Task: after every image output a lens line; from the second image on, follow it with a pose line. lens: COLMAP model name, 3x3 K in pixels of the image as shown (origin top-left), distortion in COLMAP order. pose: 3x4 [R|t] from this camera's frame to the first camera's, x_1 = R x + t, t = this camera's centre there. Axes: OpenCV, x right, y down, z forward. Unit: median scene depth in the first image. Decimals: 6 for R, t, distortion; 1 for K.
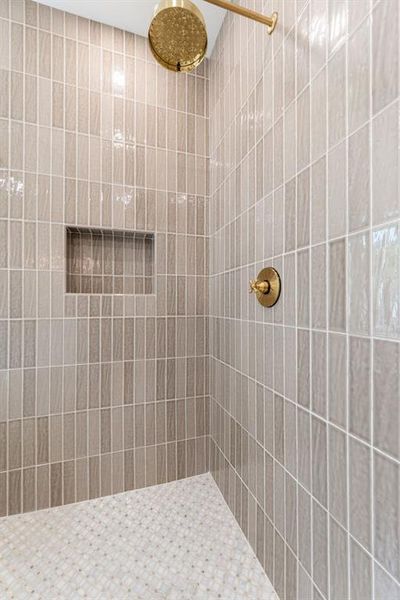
lens RADIAL K [[242.7, 0, 200.0], [0, 242.7, 300.0], [0, 0, 1]] dist [0.000108, -0.000166]
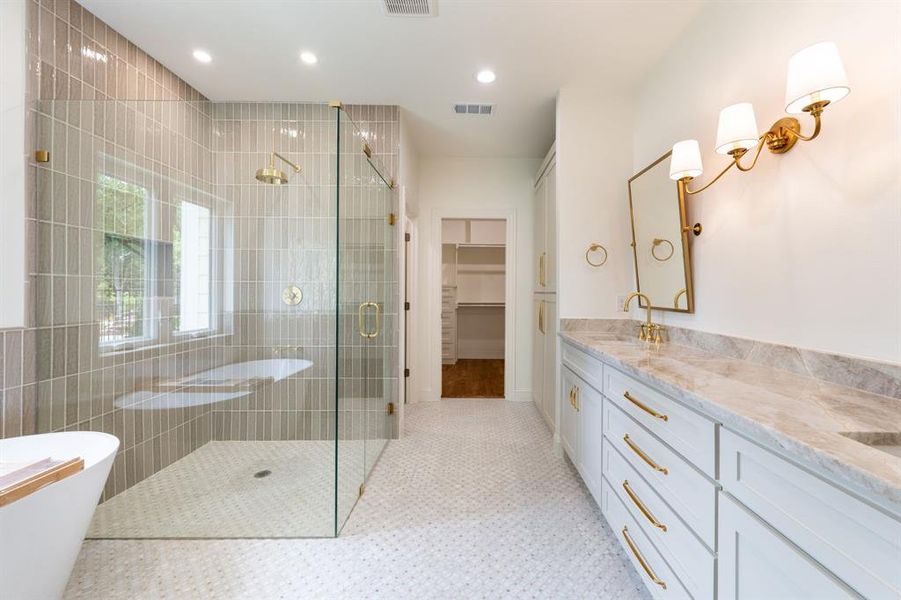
lens RADIAL K [[364.5, 0, 455.3], [0, 364.5, 297.9], [0, 0, 1]] dist [0.000108, -0.000166]
pose [[0.343557, -0.009308, 0.939086, -1.566207], [-0.014616, 0.999777, 0.015257, -0.079769], [-0.939018, -0.018967, 0.343345, -0.973358]]
